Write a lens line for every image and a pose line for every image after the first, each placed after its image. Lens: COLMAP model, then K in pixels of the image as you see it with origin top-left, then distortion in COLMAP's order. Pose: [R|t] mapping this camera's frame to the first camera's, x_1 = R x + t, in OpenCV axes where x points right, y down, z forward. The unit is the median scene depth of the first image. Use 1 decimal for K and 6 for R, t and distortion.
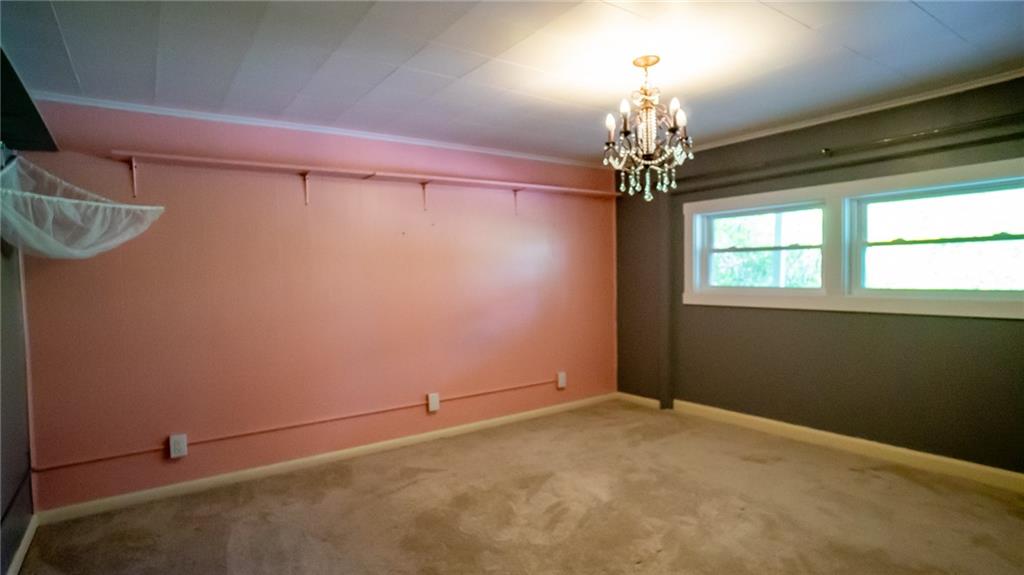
lens RADIAL K [[574.6, 0, 520.7], [0, 574.6, 293.6], [0, 0, 1]] dist [0.003718, 0.000835]
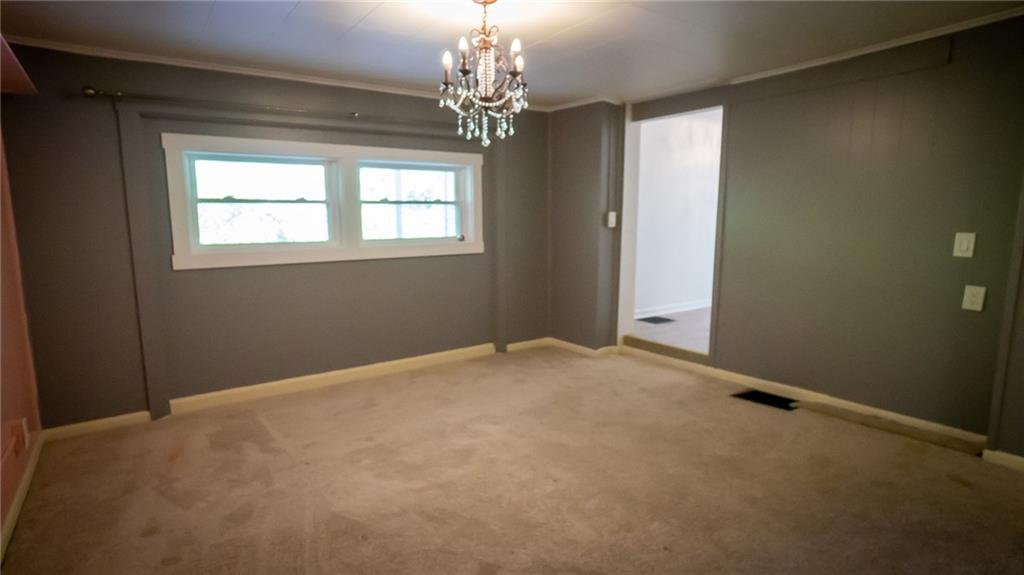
lens RADIAL K [[531.9, 0, 512.0], [0, 531.9, 287.5], [0, 0, 1]] dist [0.000232, 0.000428]
pose [[-0.006162, -0.109728, 0.993943, -0.522231], [0.050251, 0.992672, 0.109900, -0.016701], [-0.998718, 0.050624, -0.000603, 0.722097]]
